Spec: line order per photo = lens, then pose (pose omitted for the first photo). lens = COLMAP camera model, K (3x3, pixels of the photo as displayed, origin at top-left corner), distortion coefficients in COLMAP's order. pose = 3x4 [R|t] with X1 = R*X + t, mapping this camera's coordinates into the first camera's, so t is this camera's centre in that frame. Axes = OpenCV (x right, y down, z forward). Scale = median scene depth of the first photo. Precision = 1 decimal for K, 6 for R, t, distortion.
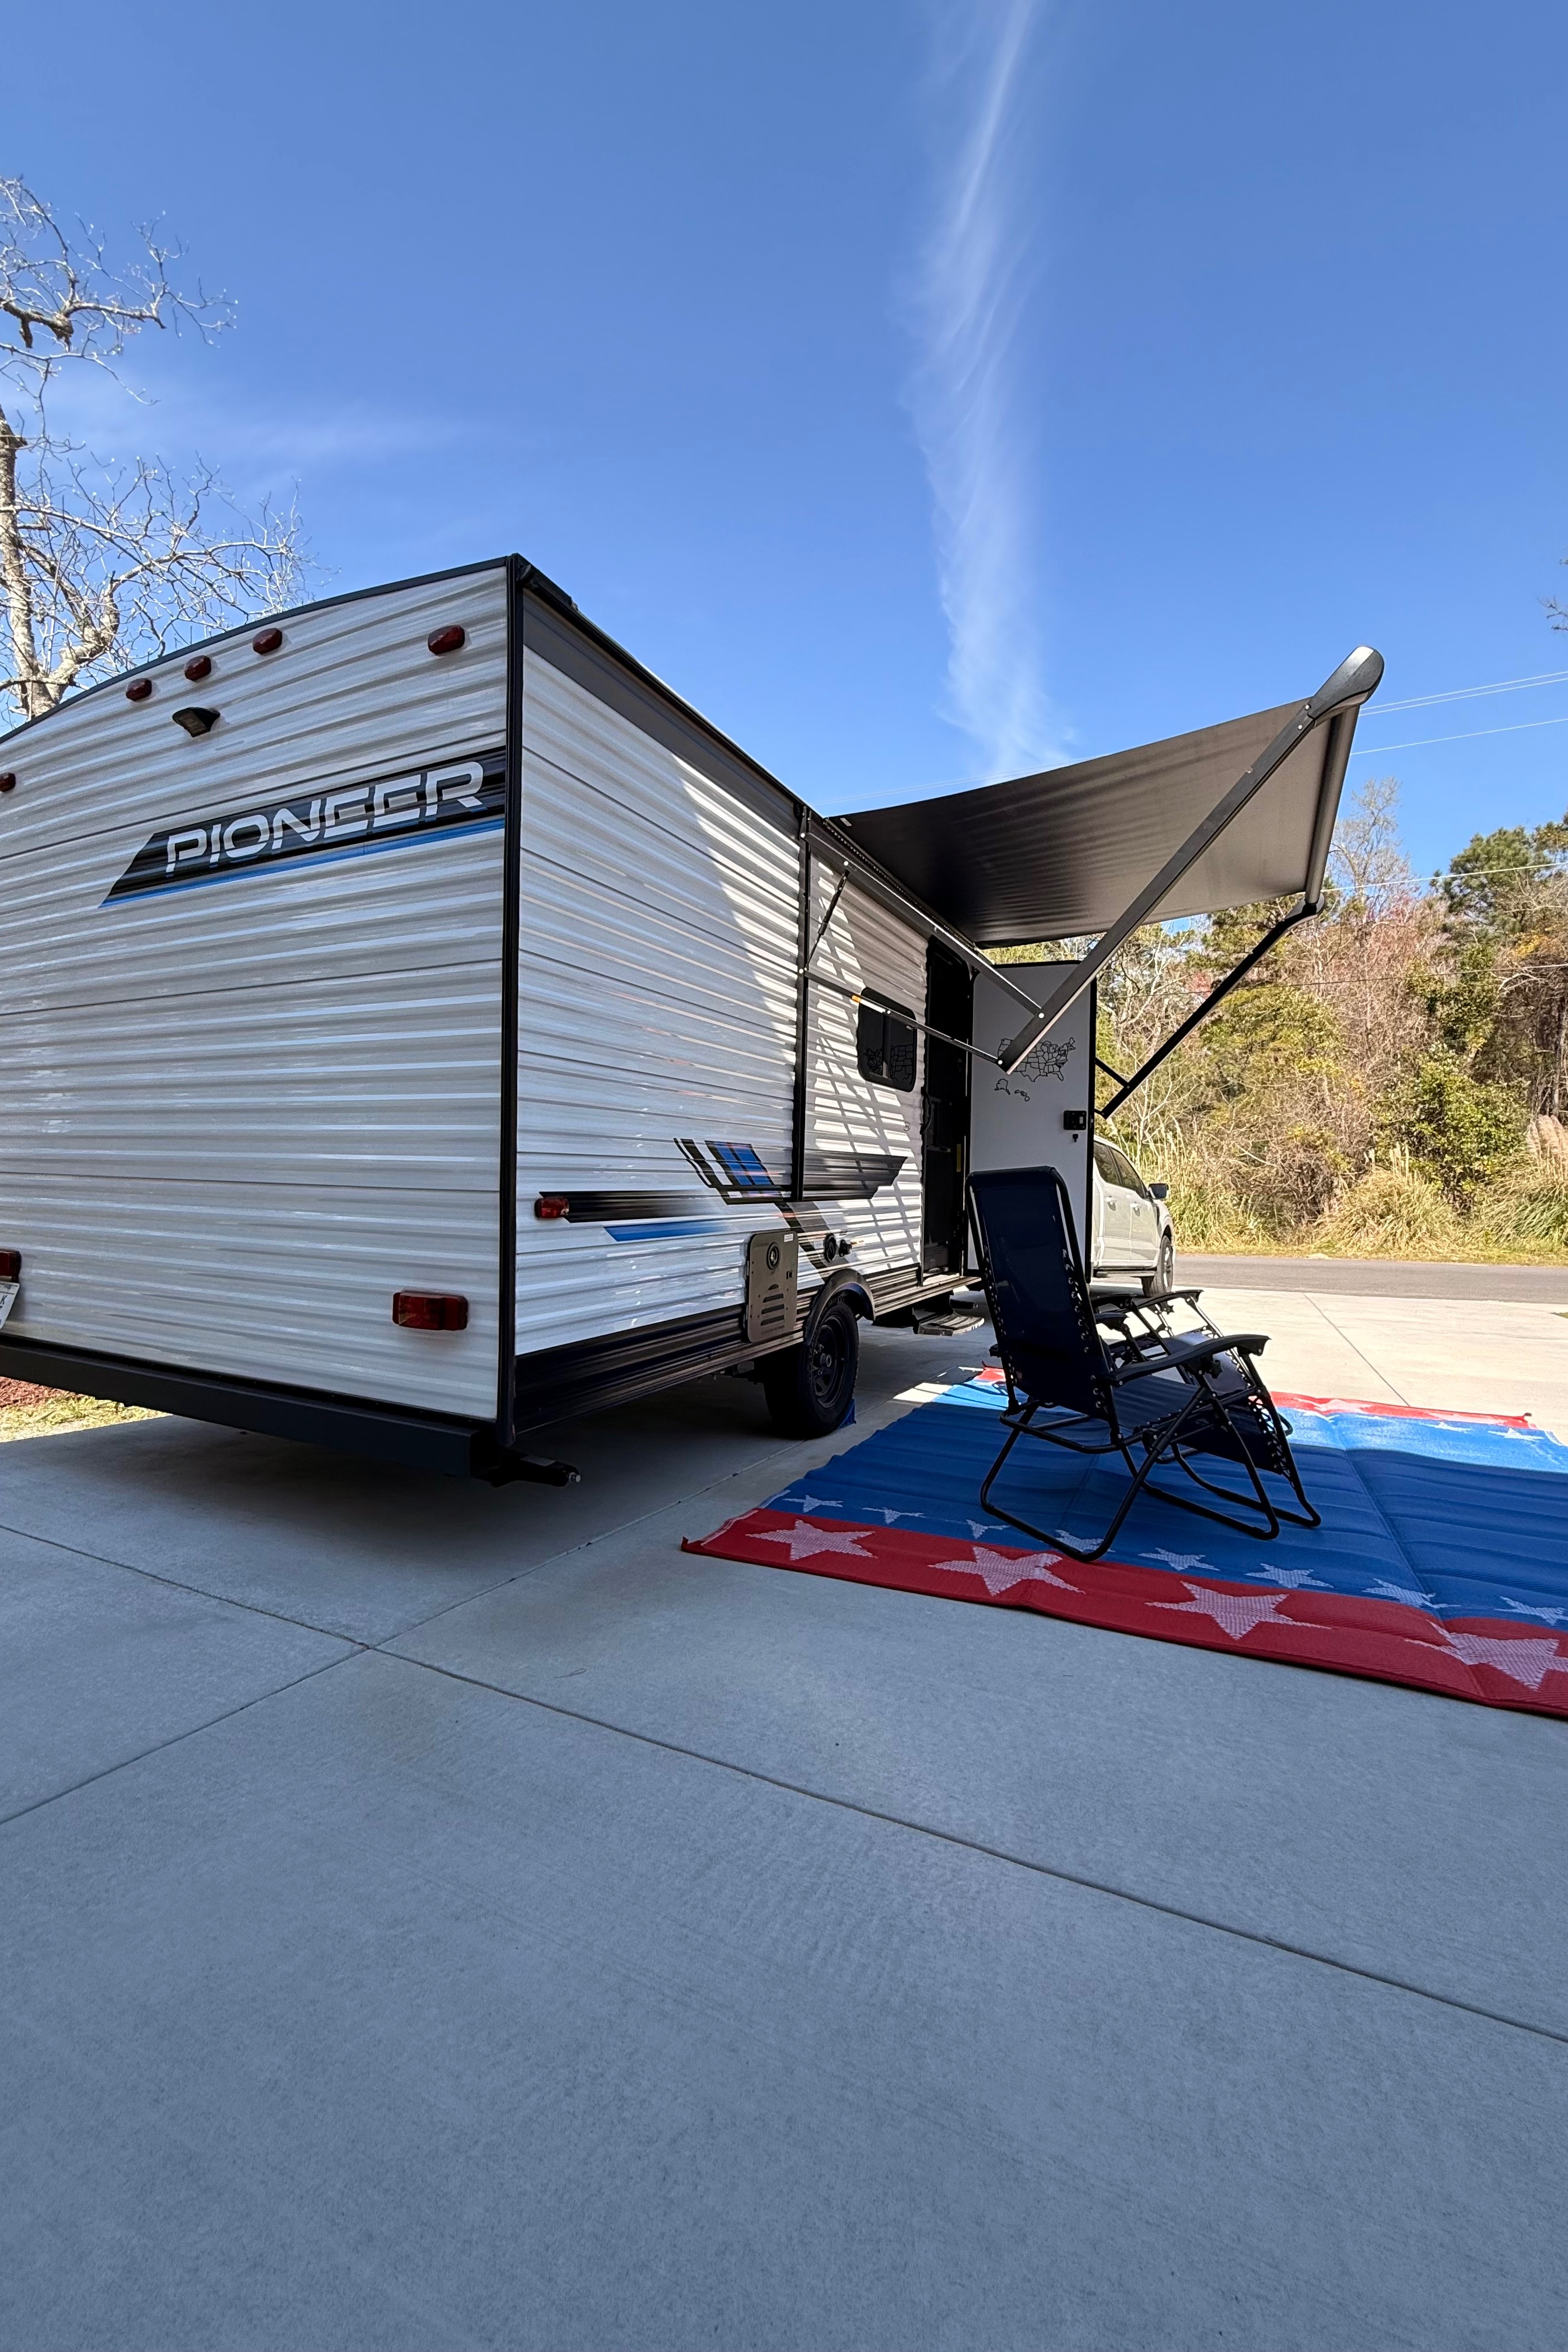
lens RADIAL K [[937.5, 0, 769.7], [0, 937.5, 1173.0], [0, 0, 1]] dist [-0.012248, -0.000188]
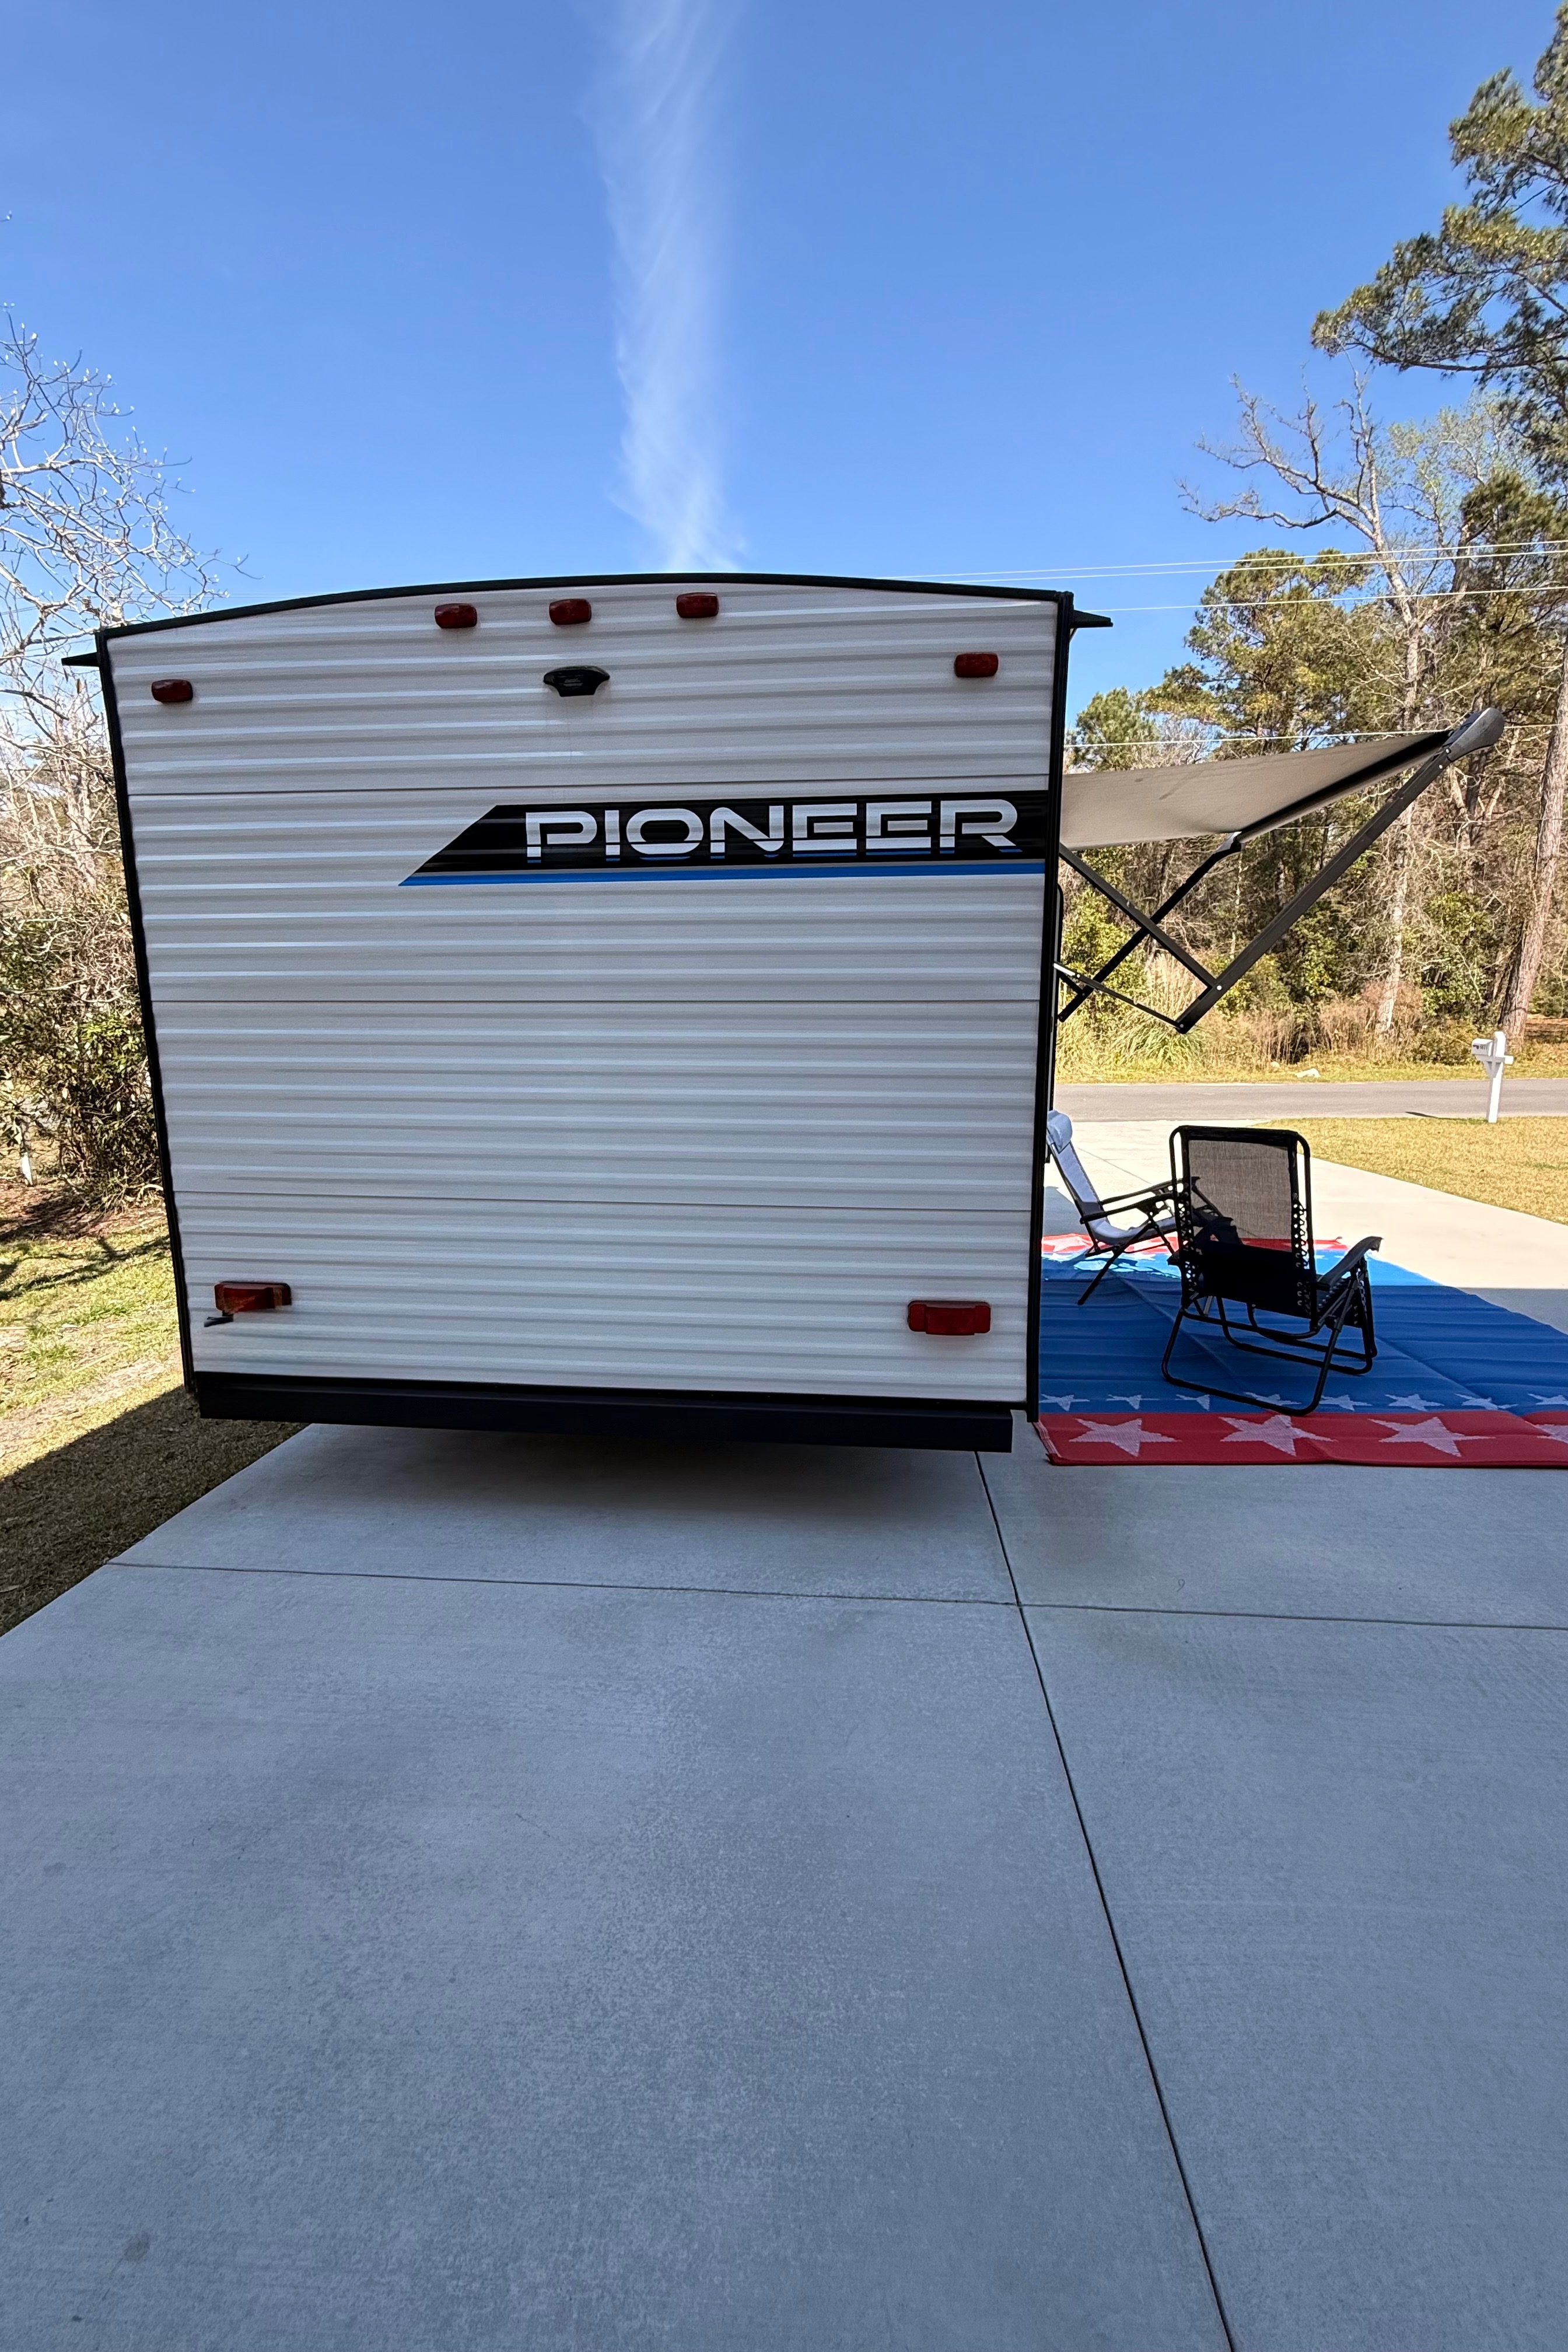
lens RADIAL K [[937.5, 0, 766.0], [0, 937.5, 1175.7], [0, 0, 1]] dist [-0.012248, -0.000188]
pose [[0.936080, -0.086464, 0.340996, -0.825481], [0.022261, 0.981941, 0.187875, -0.204577], [-0.351083, -0.168275, 0.921100, 0.069044]]
